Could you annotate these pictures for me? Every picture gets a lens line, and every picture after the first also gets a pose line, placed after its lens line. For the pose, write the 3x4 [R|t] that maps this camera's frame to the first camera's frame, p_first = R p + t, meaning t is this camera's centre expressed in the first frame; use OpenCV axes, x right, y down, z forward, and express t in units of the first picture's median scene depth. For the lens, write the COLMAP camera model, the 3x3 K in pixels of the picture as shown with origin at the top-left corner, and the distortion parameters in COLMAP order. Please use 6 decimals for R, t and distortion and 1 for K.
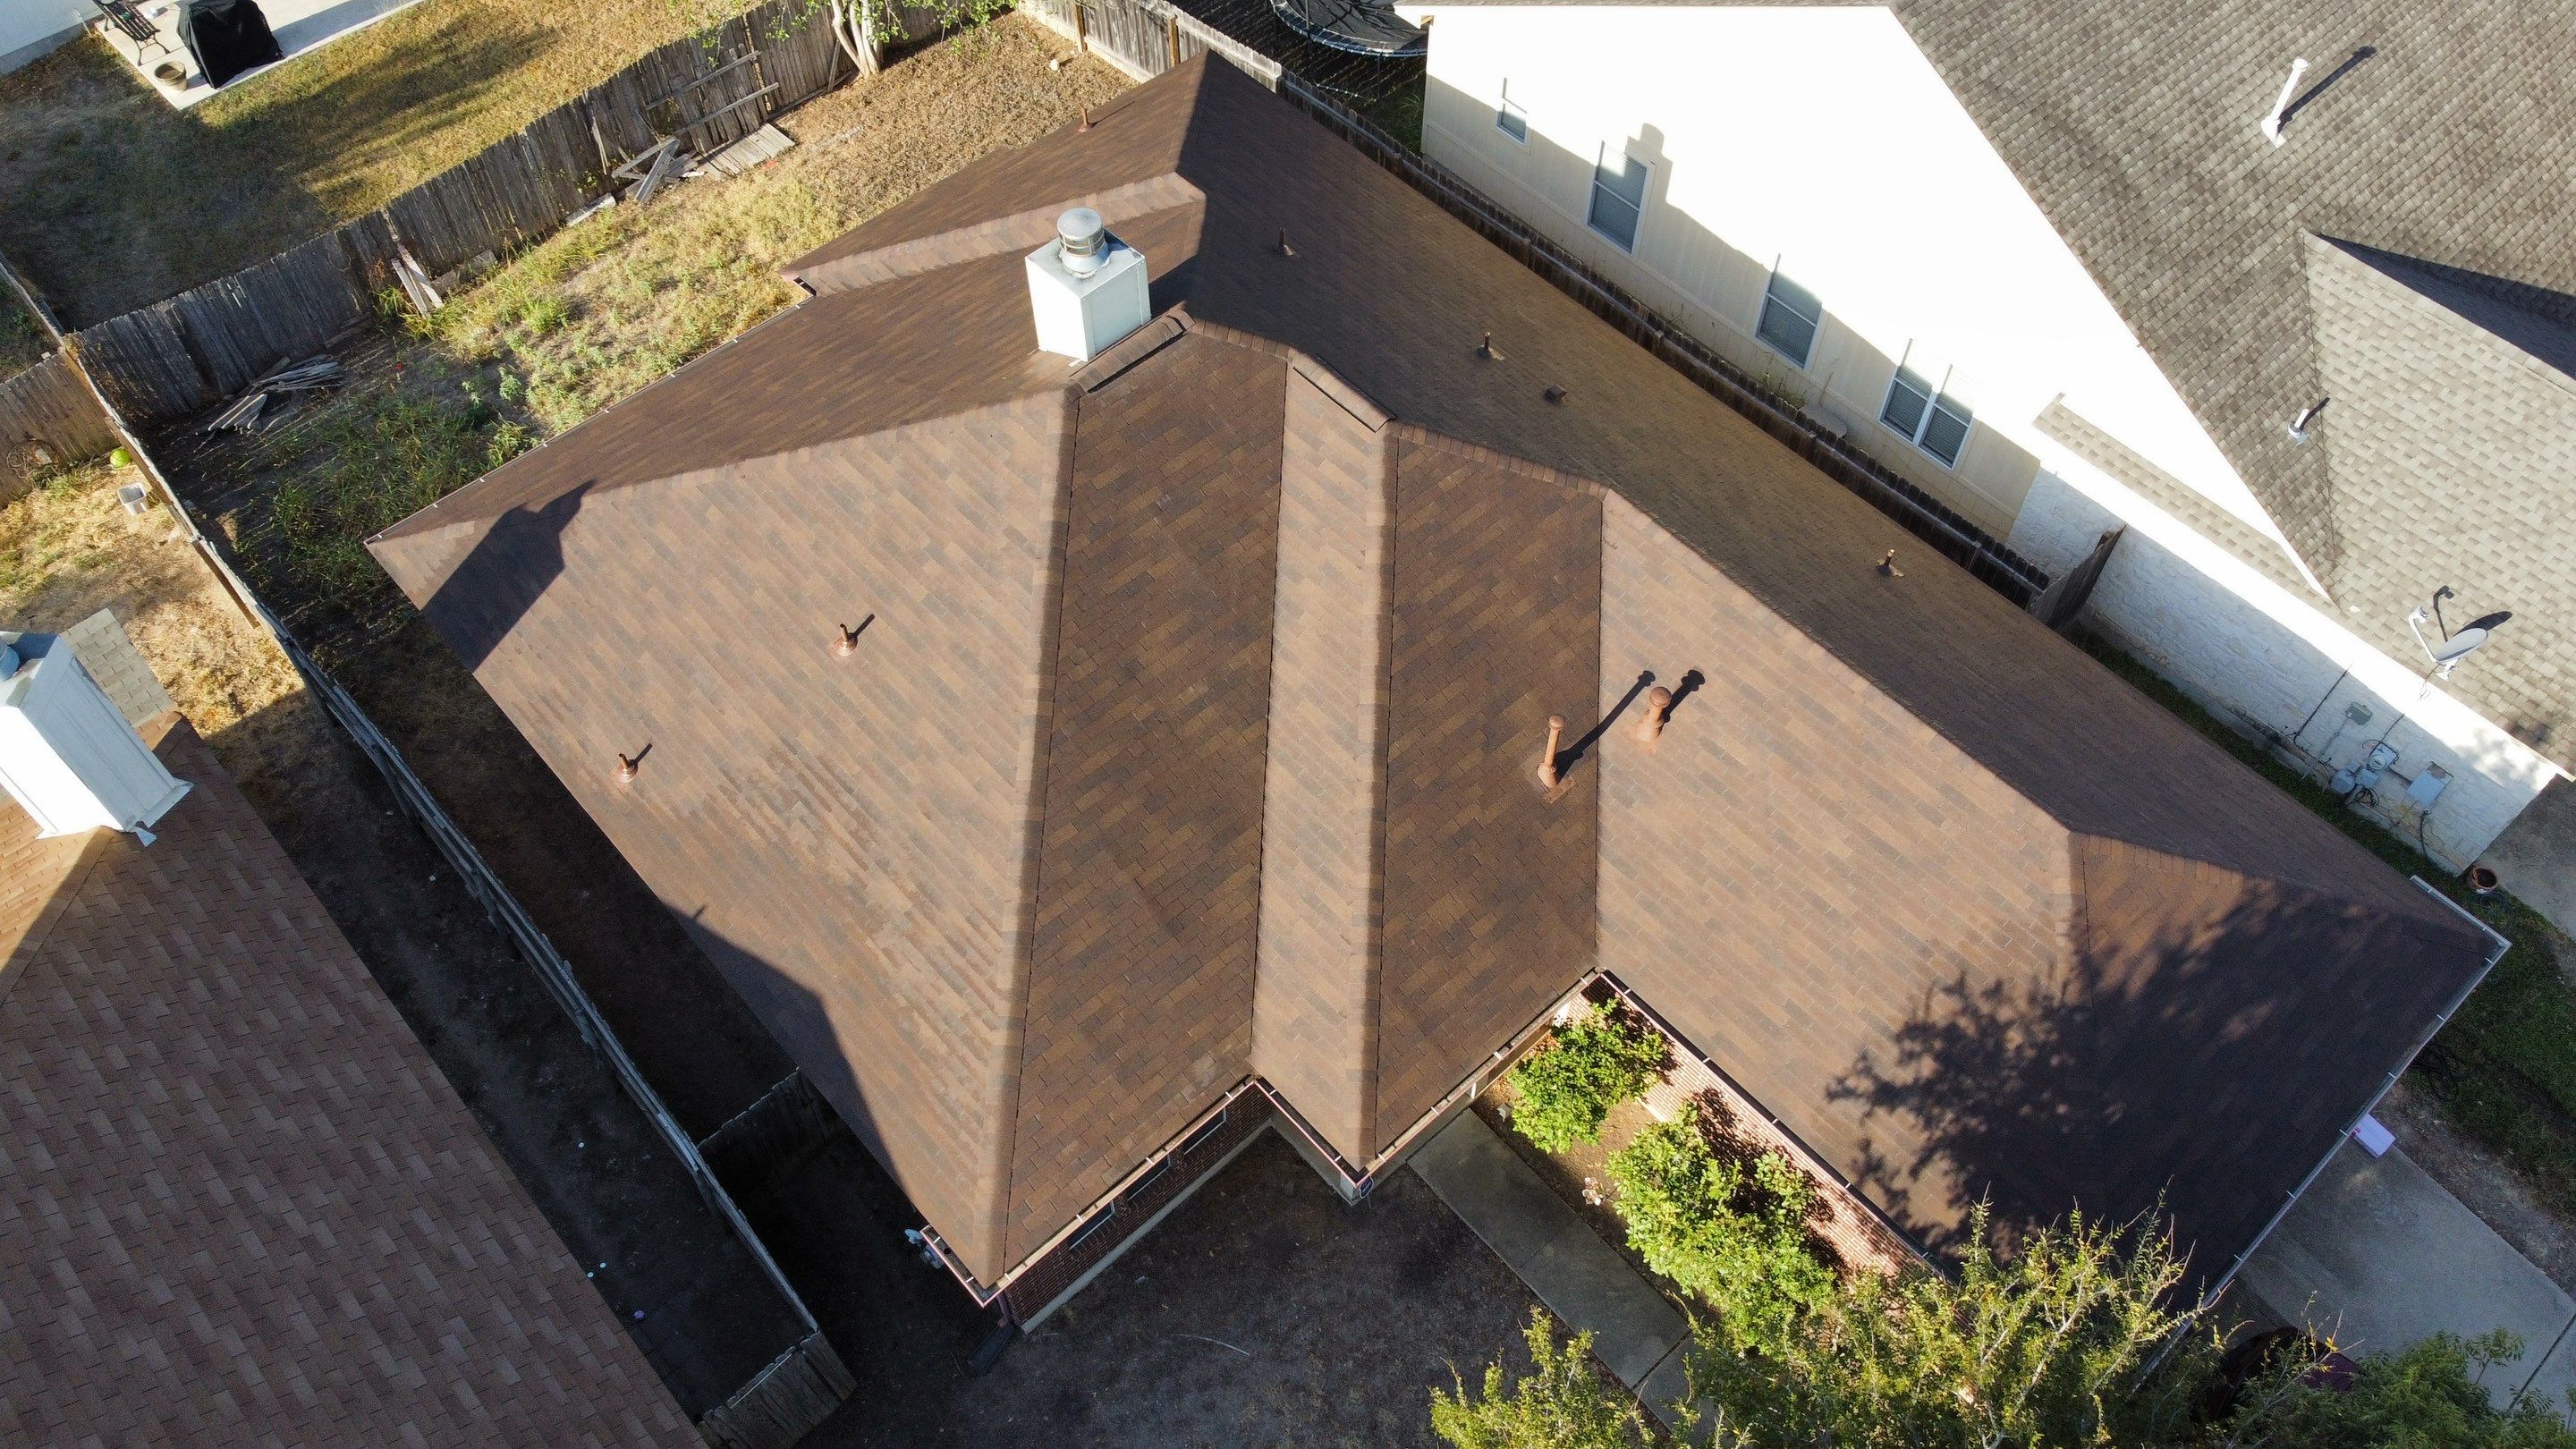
lens RADIAL K [[1950.4, 0, 1284.3], [0, 1950.4, 738.7], [0, 0, 1]] dist [0.007940, -0.017645]
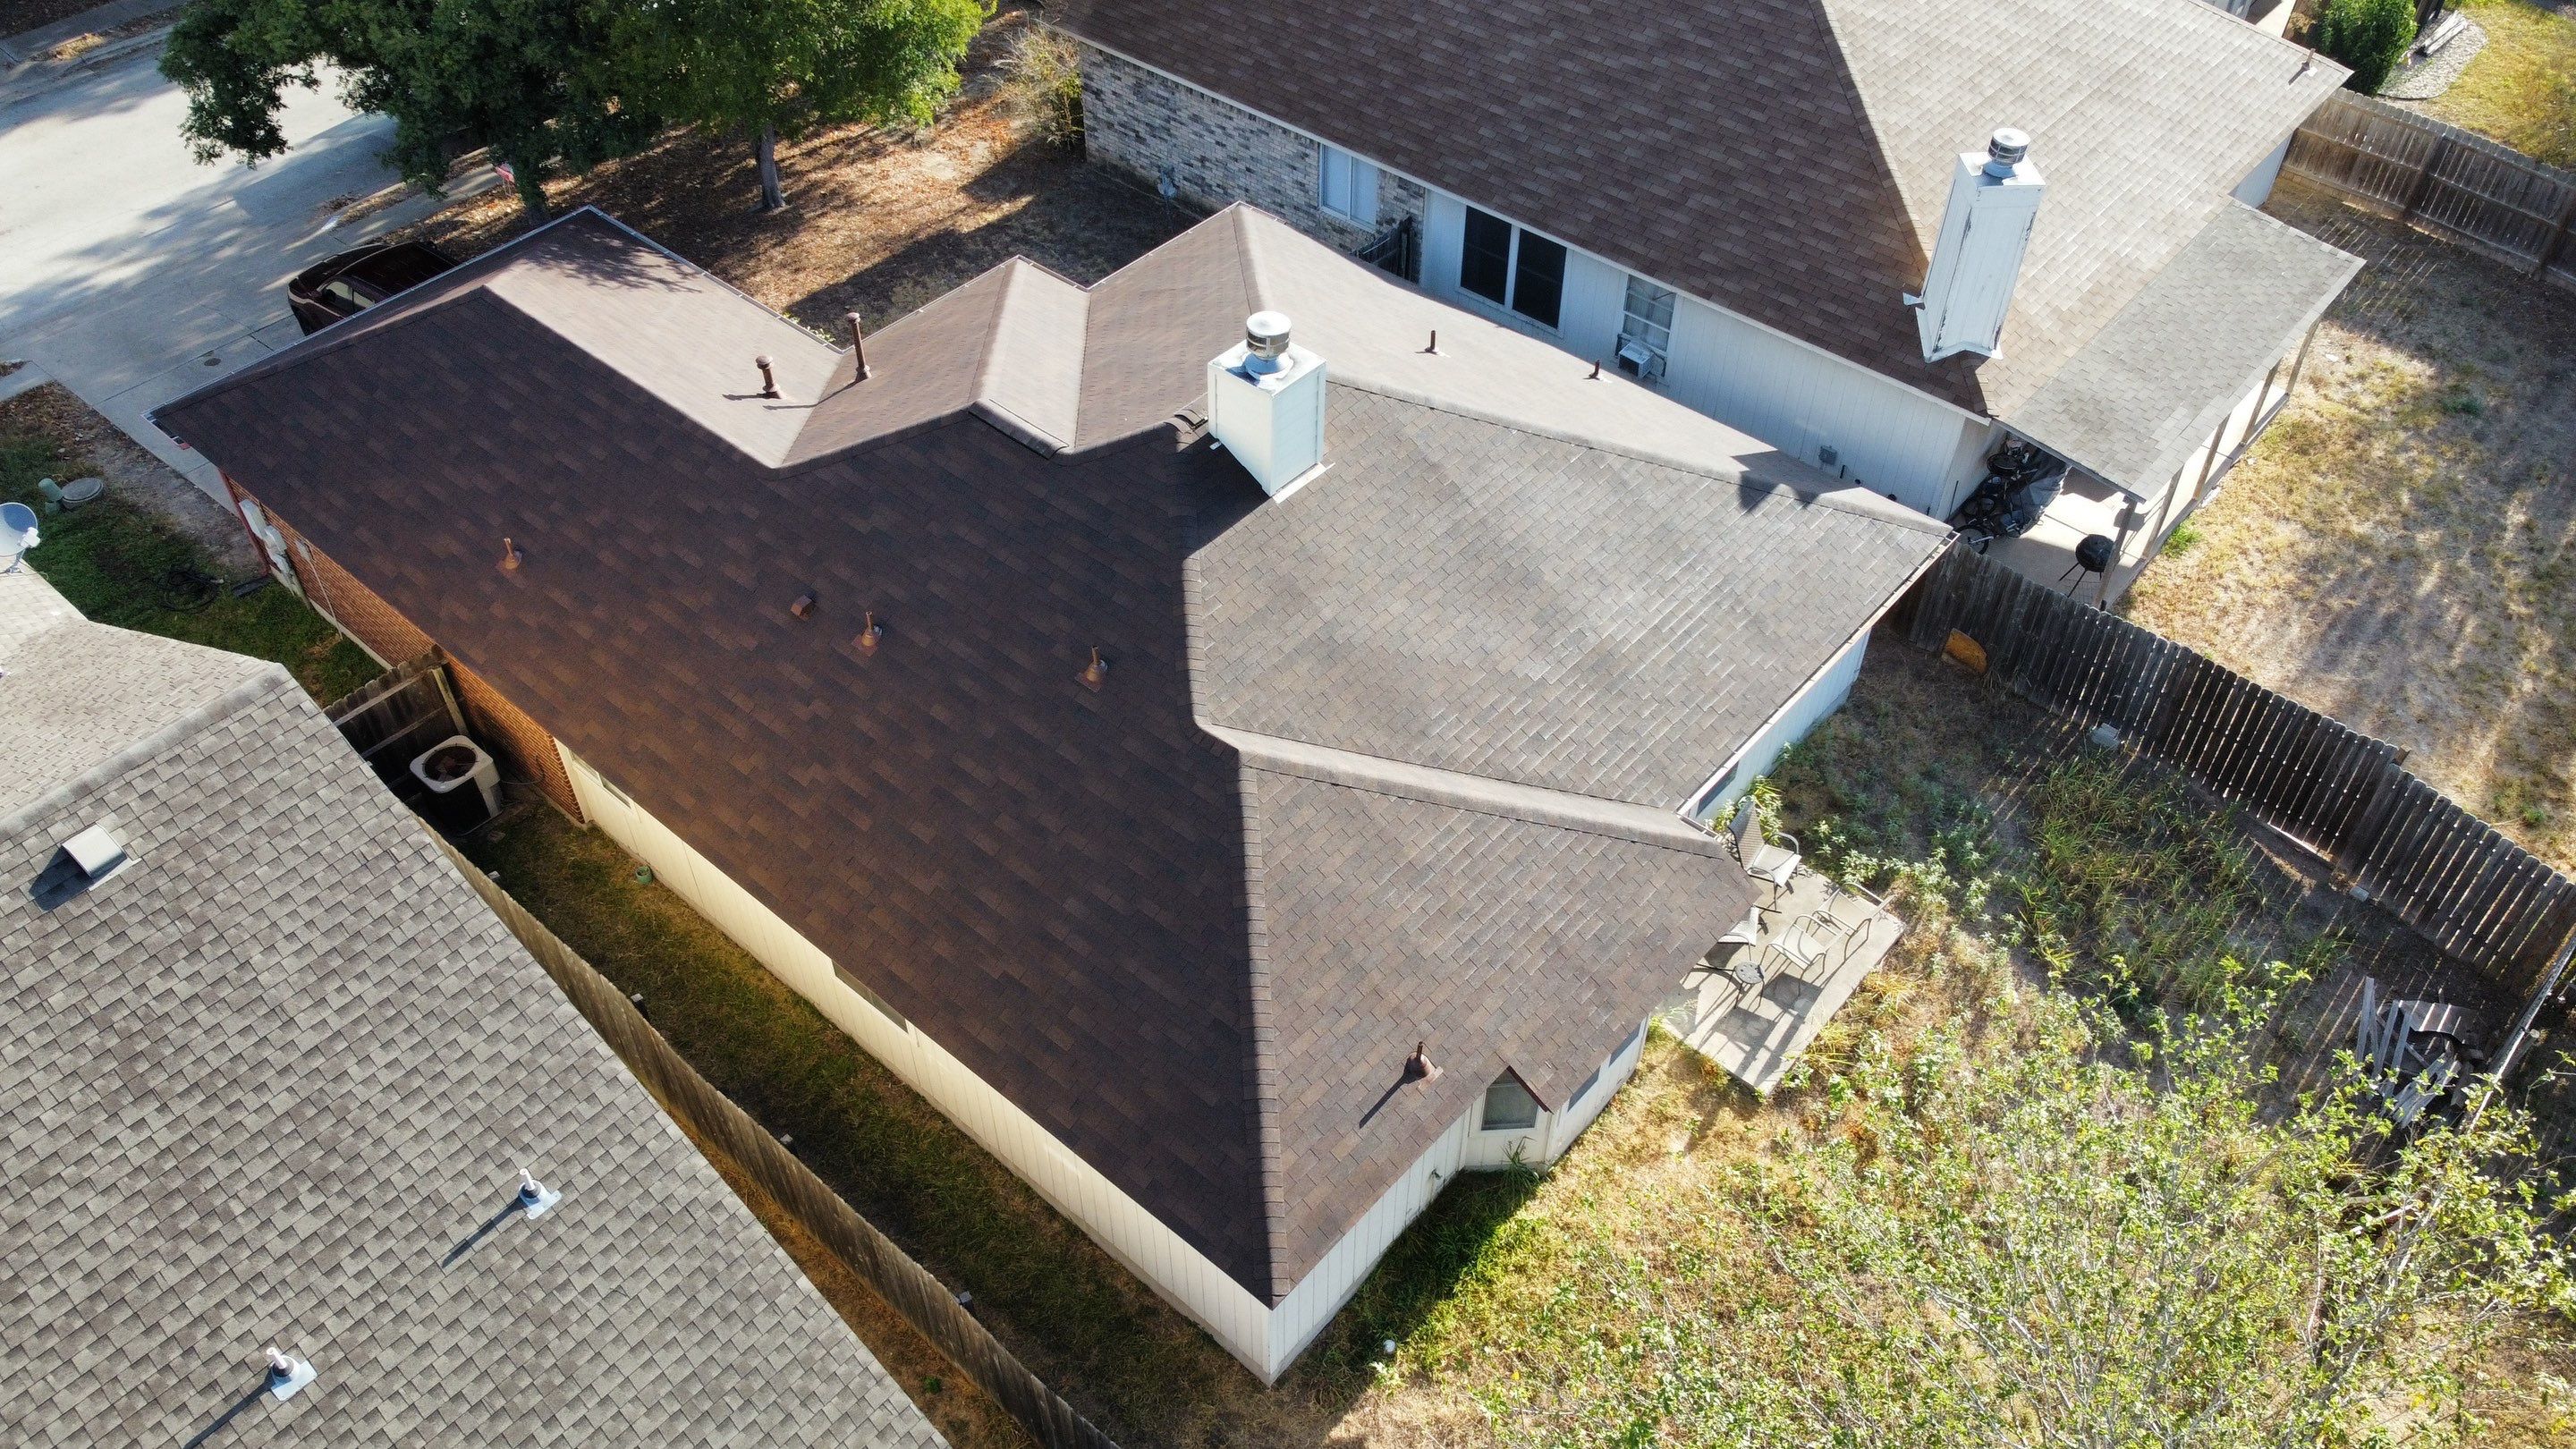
lens RADIAL K [[1950.4, 0, 1284.6], [0, 1950.4, 741.8], [0, 0, 1]] dist [0.007940, -0.017645]
pose [[-0.992870, 0.083854, -0.084719, -0.008413], [-0.097777, -0.166403, 0.981198, -1.268790], [0.068180, 0.982486, 0.173416, 1.016624]]
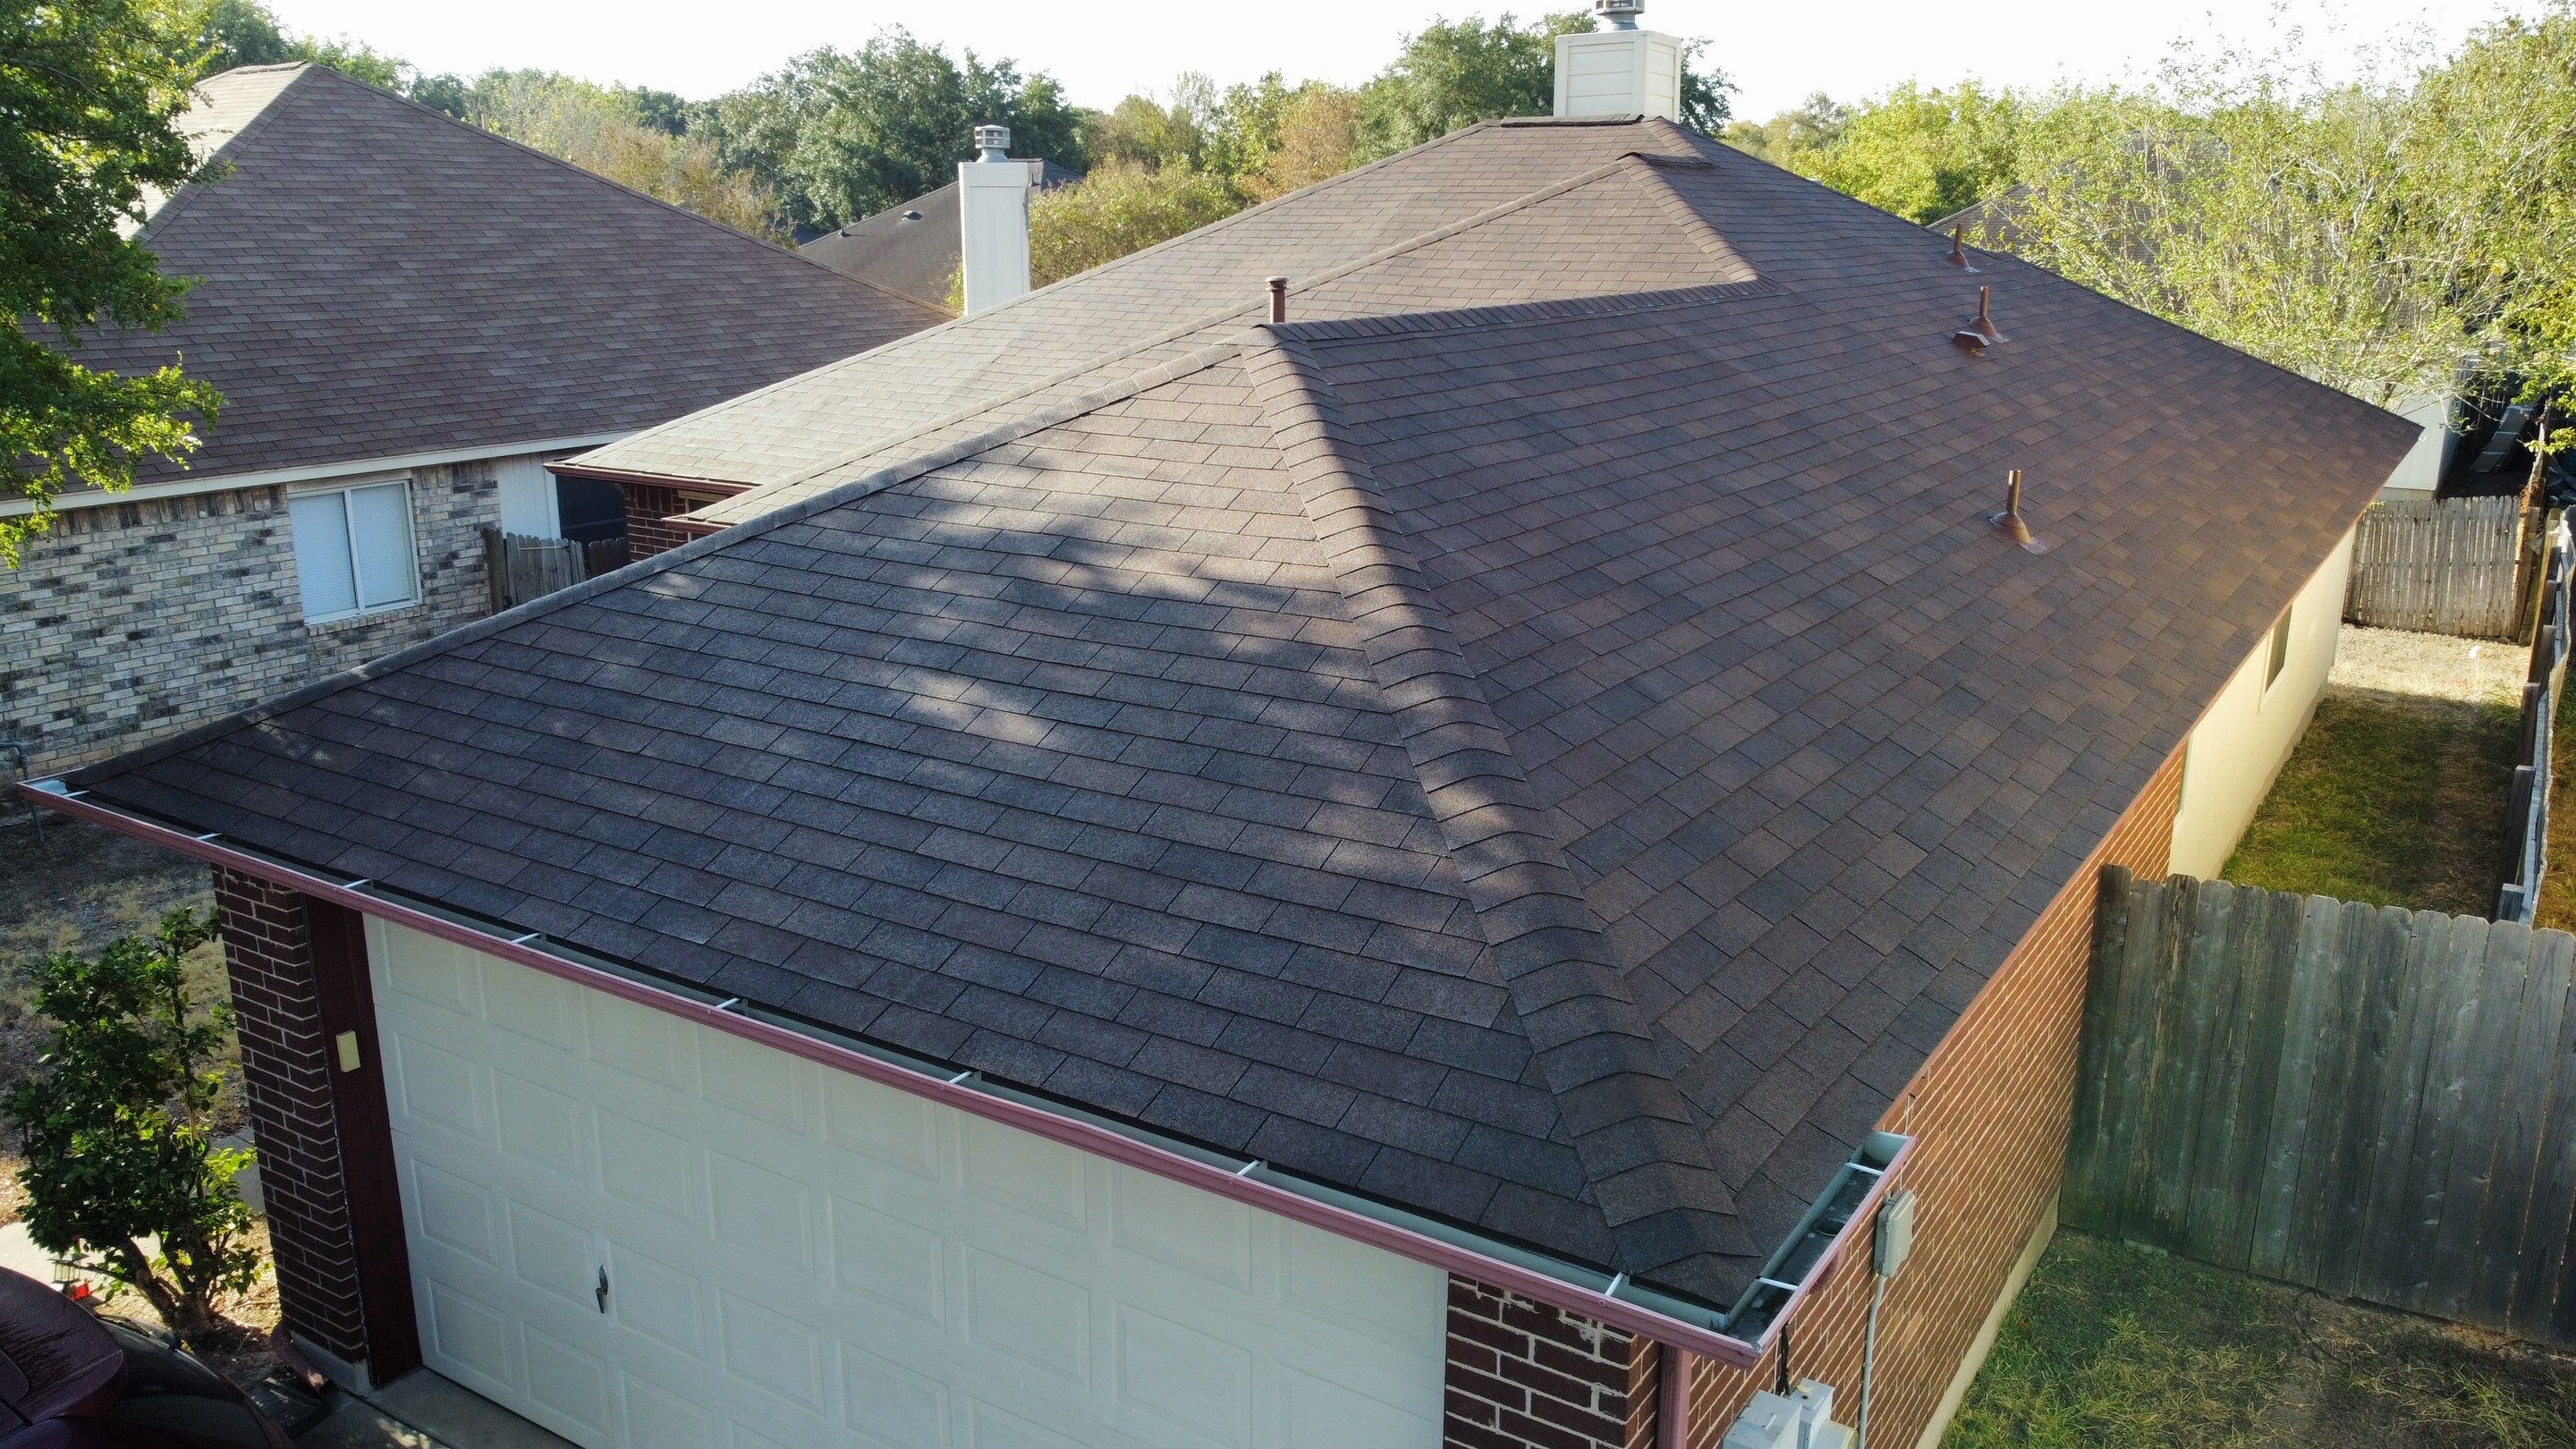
lens RADIAL K [[1950.4, 0, 1288.5], [0, 1950.4, 733.3], [0, 0, 1]] dist [0.007940, -0.017645]
pose [[0.257053, 0.253725, -0.932495, 0.769514], [-0.789013, 0.612264, -0.050908, 0.112153], [0.558017, 0.748837, 0.357576, 0.833142]]
